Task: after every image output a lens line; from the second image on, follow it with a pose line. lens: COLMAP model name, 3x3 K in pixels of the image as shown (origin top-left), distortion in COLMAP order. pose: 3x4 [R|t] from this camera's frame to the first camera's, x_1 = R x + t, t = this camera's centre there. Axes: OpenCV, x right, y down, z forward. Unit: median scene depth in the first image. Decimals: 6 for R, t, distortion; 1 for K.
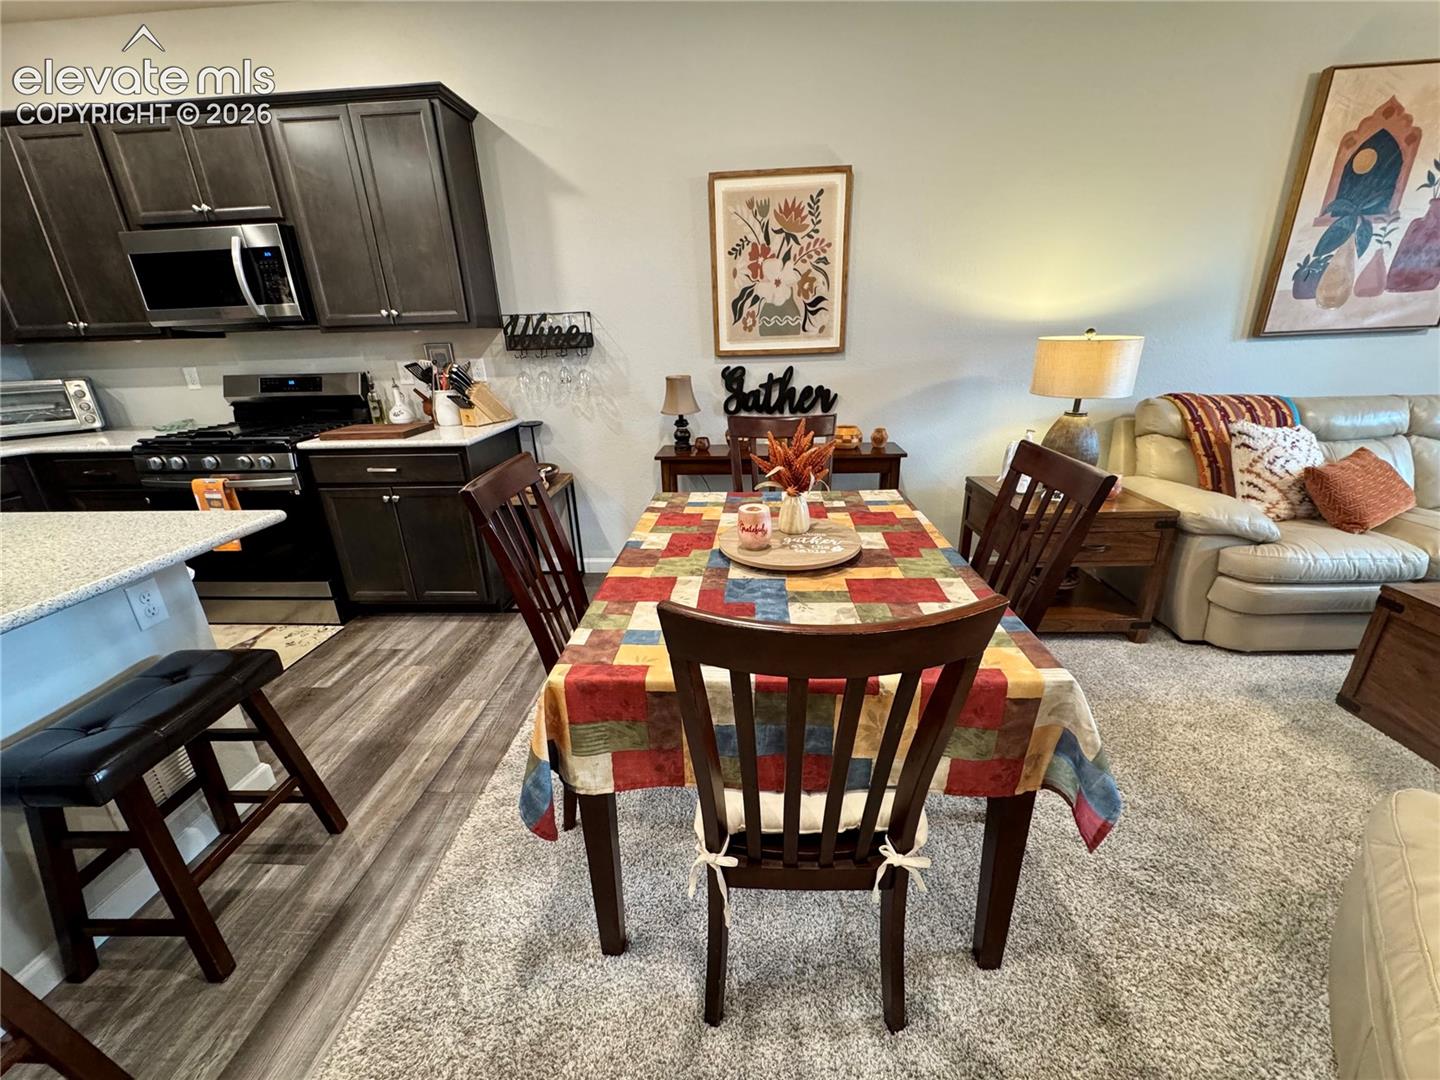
lens RADIAL K [[571.8, 0, 721.2], [0, 571.8, 538.8], [0, 0, 1]] dist [-0.001925, -0.000254]
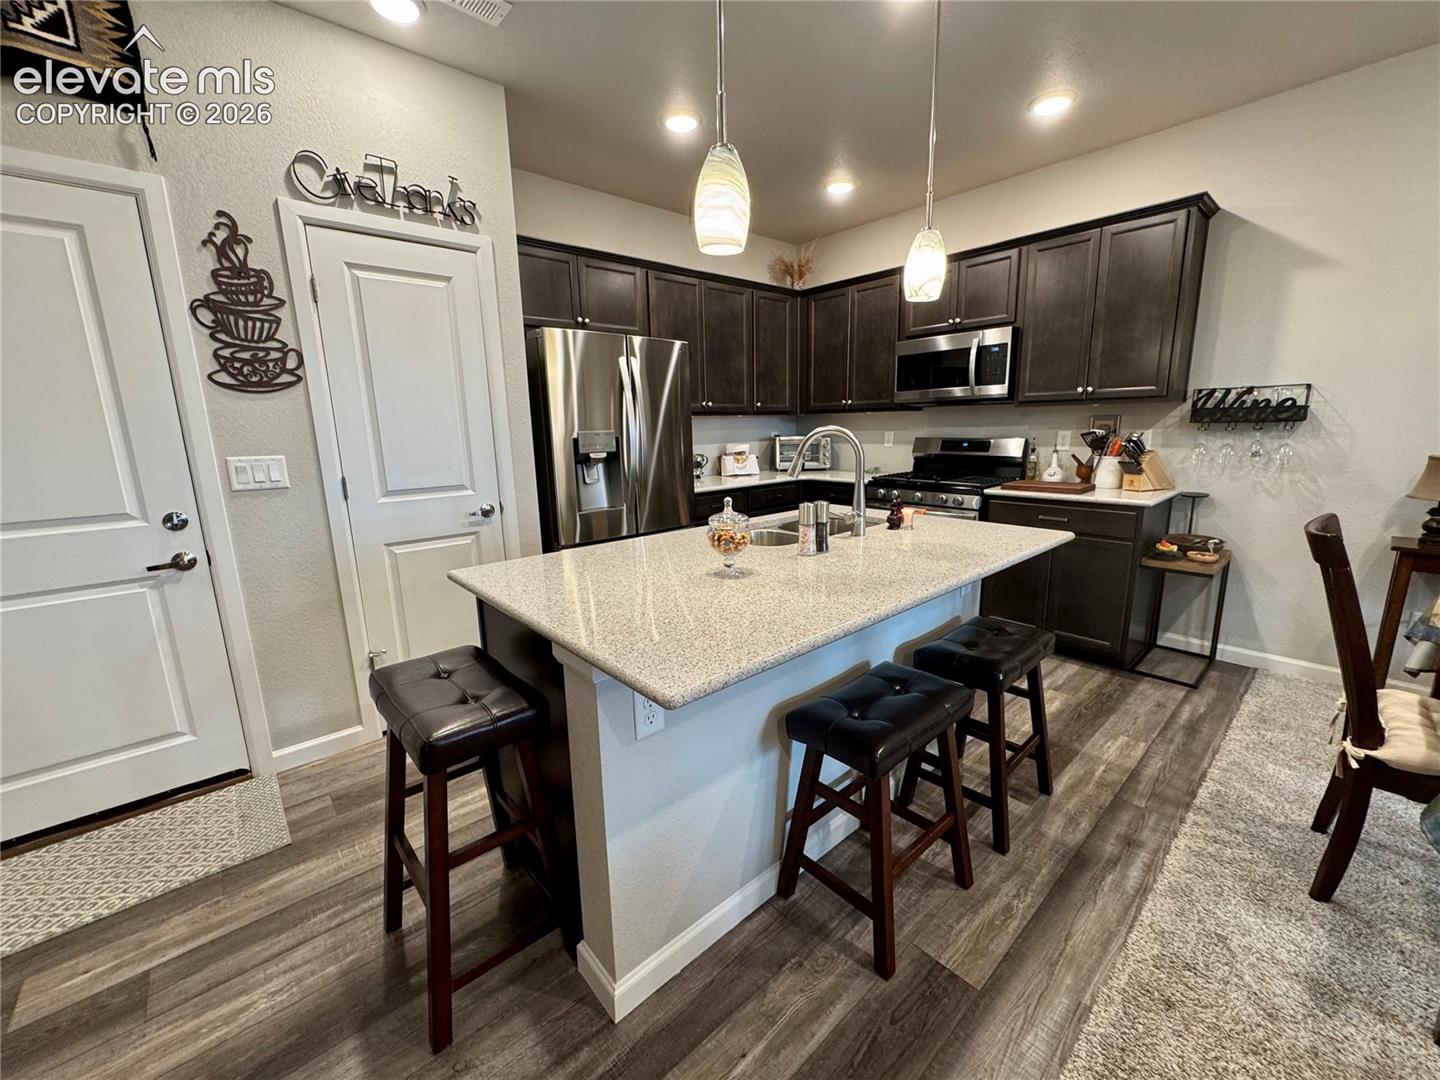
lens RADIAL K [[571.8, 0, 722.8], [0, 571.8, 538.7], [0, 0, 1]] dist [-0.001925, -0.000254]
pose [[0.706494, 0.154691, -0.690606, -0.244576], [-0.242127, 0.969766, -0.030476, 0.114700], [0.665012, 0.188746, 0.722589, -0.278898]]
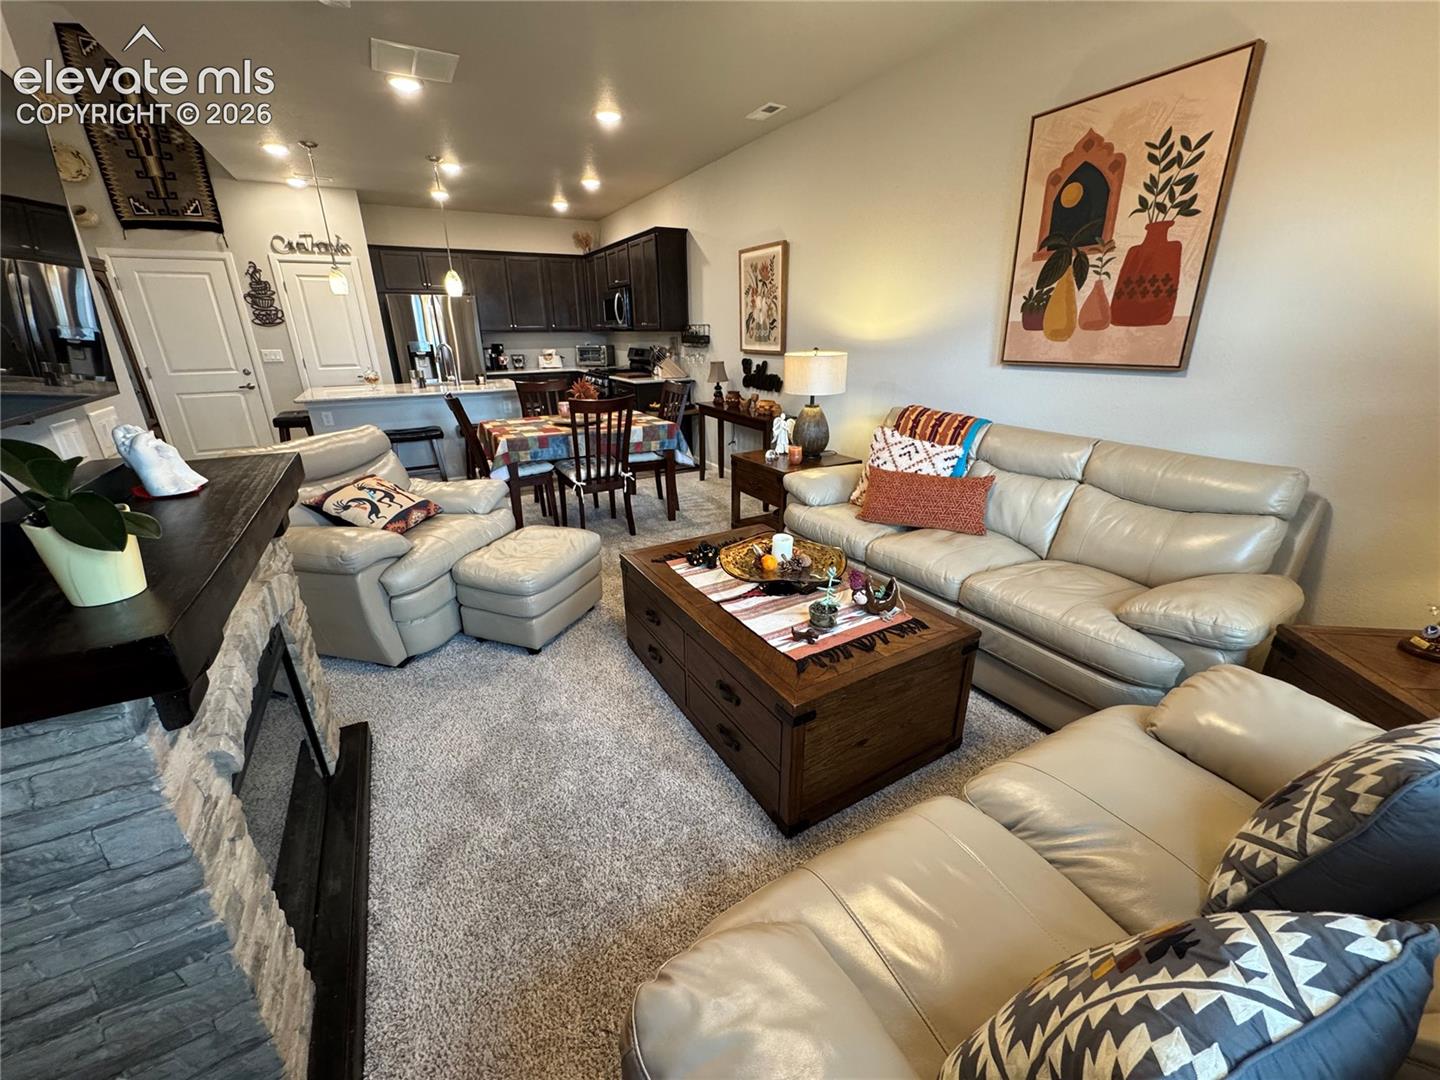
lens RADIAL K [[571.8, 0, 722.9], [0, 571.8, 538.9], [0, 0, 1]] dist [-0.001925, -0.000254]
pose [[0.535074, 0.317482, -0.782880, 1.624587], [-0.296456, 0.938331, 0.177904, -0.087031], [0.791082, 0.136898, 0.596195, 0.003613]]
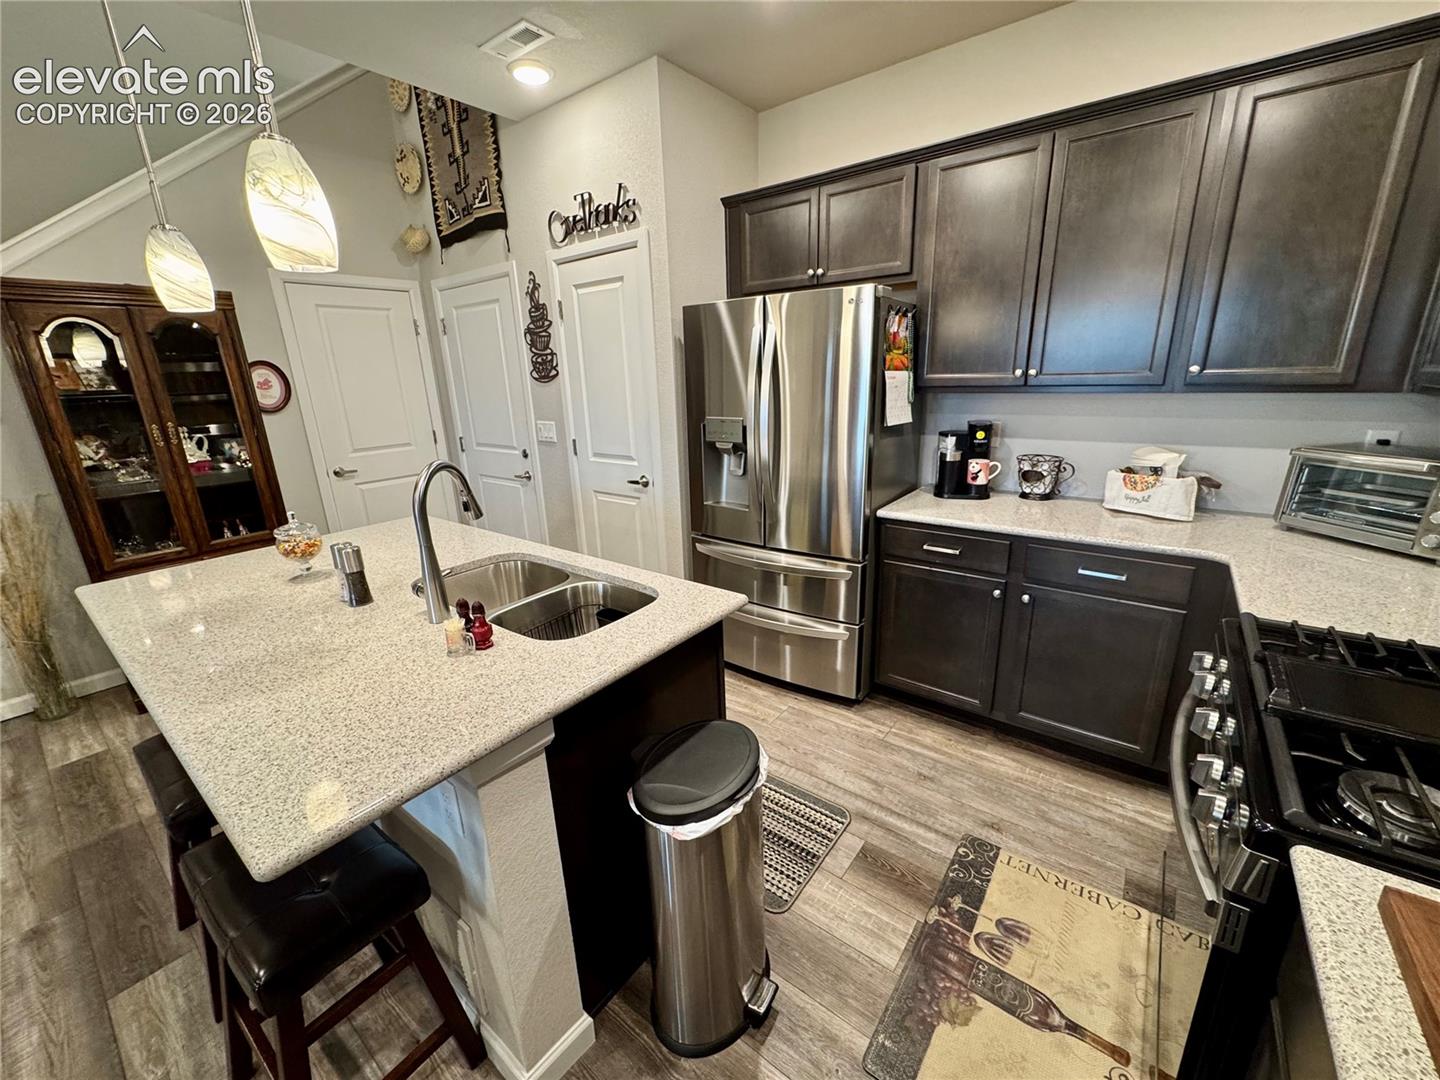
lens RADIAL K [[571.8, 0, 721.0], [0, 571.8, 539.2], [0, 0, 1]] dist [-0.001925, -0.000254]
pose [[-0.561281, 0.278810, -0.779248, -0.396792], [-0.237369, 0.847761, 0.474297, -0.339327], [0.792855, 0.451184, -0.409651, 0.790133]]
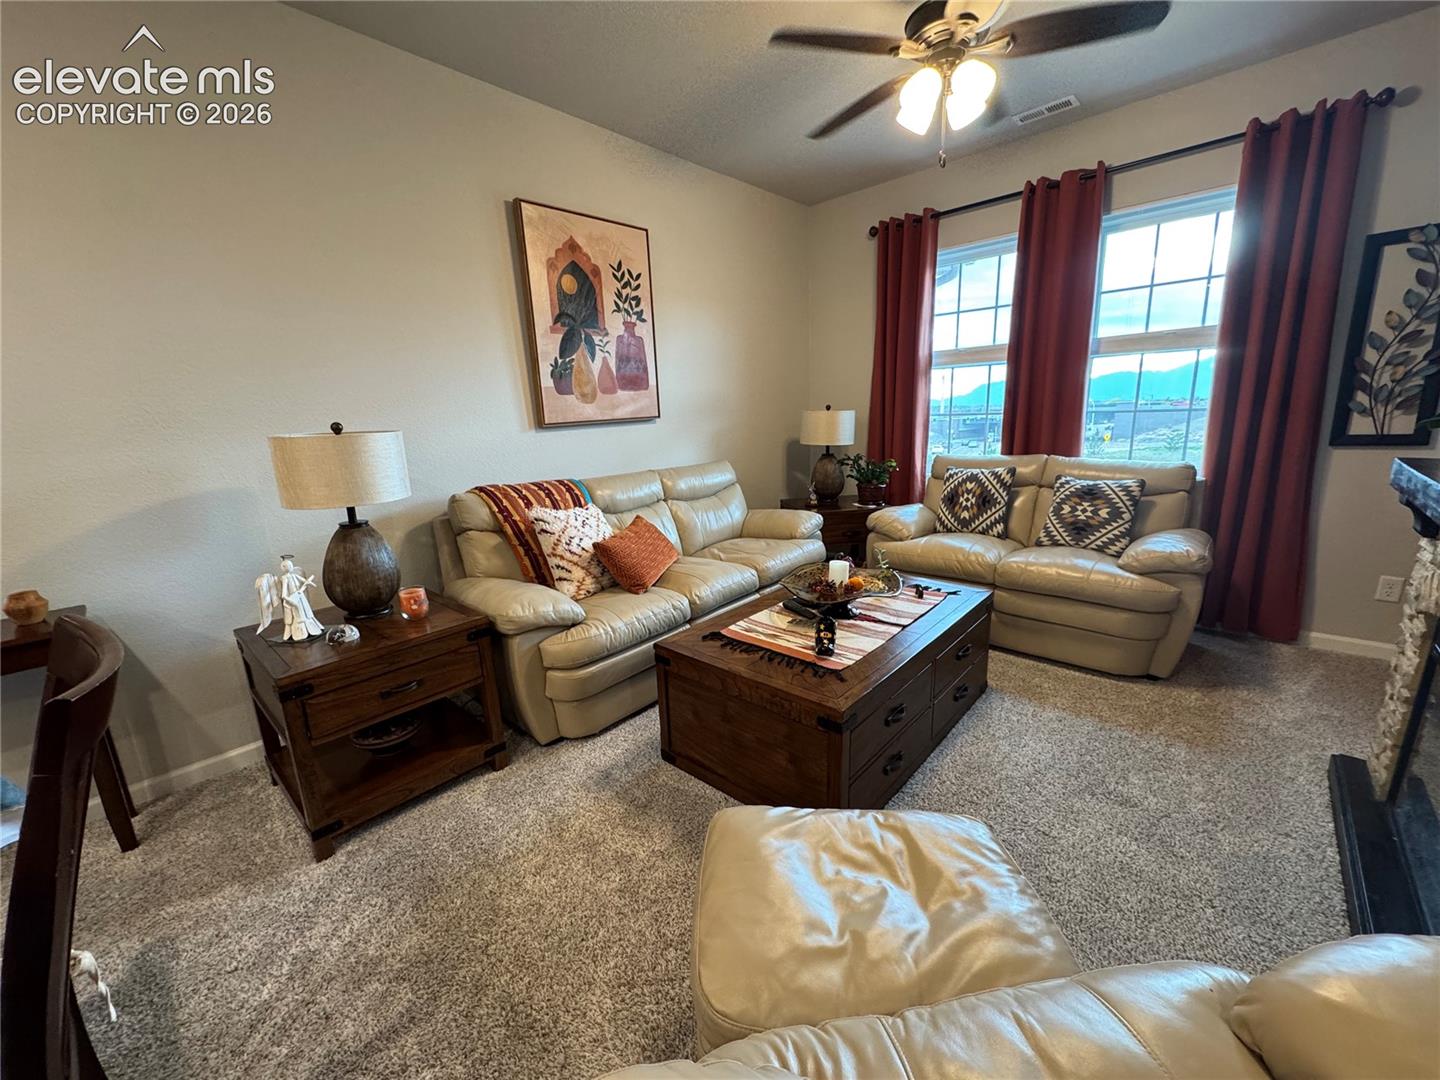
lens RADIAL K [[571.8, 0, 720.6], [0, 571.8, 538.5], [0, 0, 1]] dist [-0.001925, -0.000254]
pose [[0.638649, -0.164883, 0.751626, 0.320734], [0.280579, 0.959424, -0.027938, -0.031592], [-0.716522, 0.228733, 0.658998, 0.103545]]
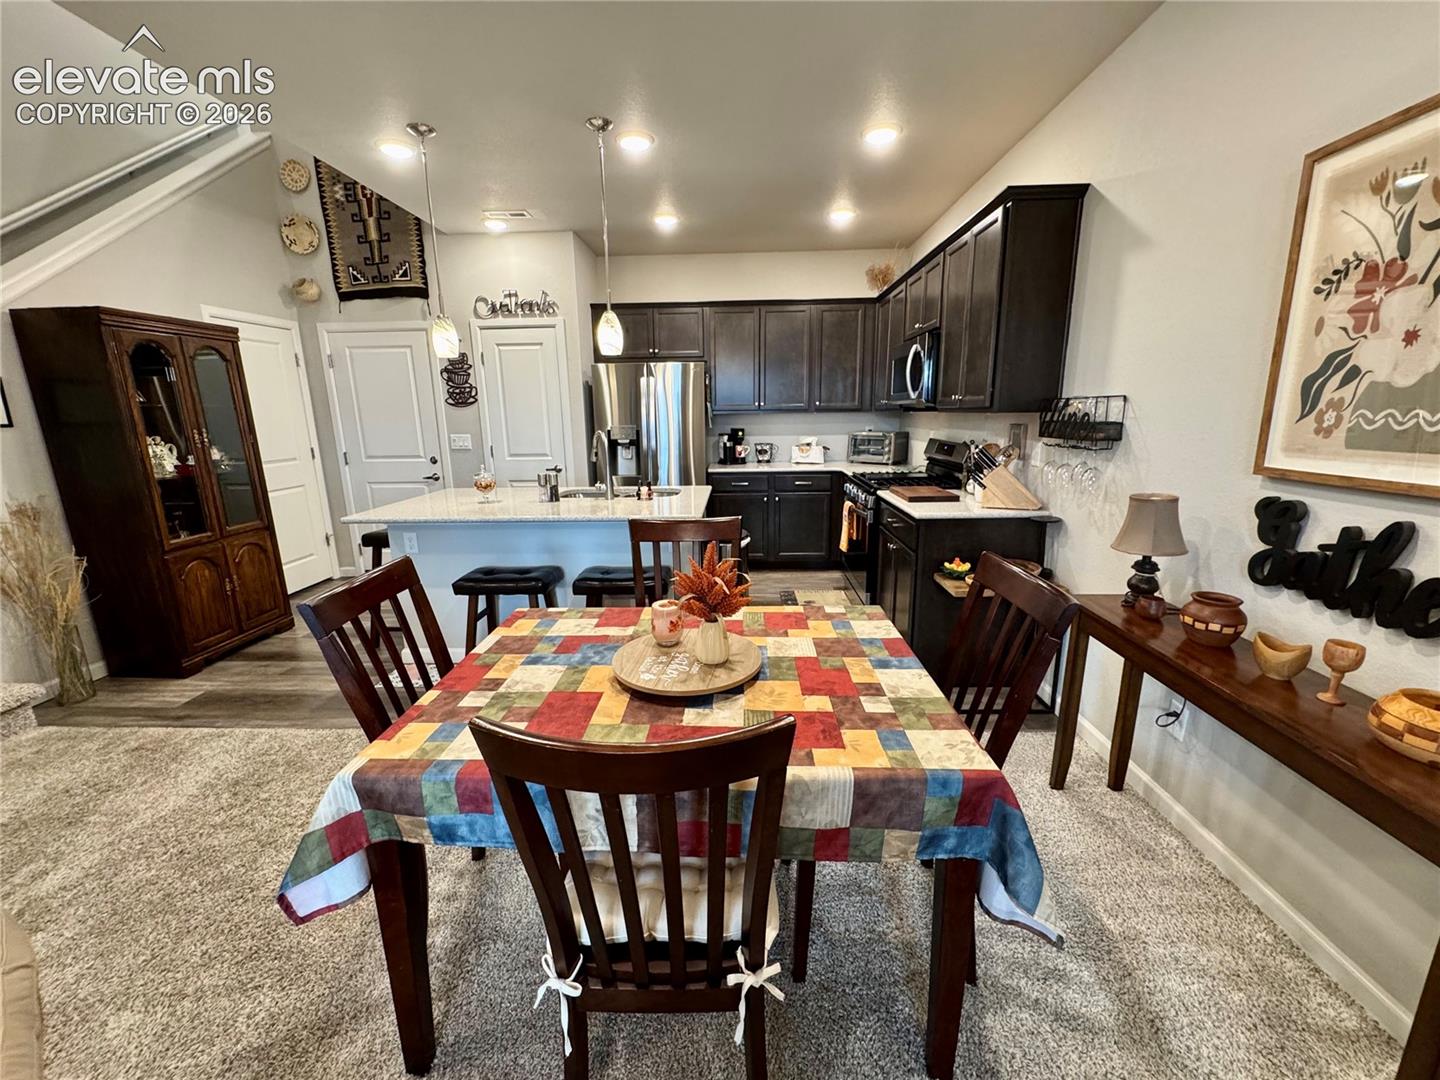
lens RADIAL K [[571.8, 0, 721.9], [0, 571.8, 538.5], [0, 0, 1]] dist [-0.001925, -0.000254]
pose [[0.026204, 0.248847, -0.968188, 0.570709], [-0.329652, 0.916496, 0.226639, -0.237688], [0.943739, 0.313226, 0.106048, 0.516826]]
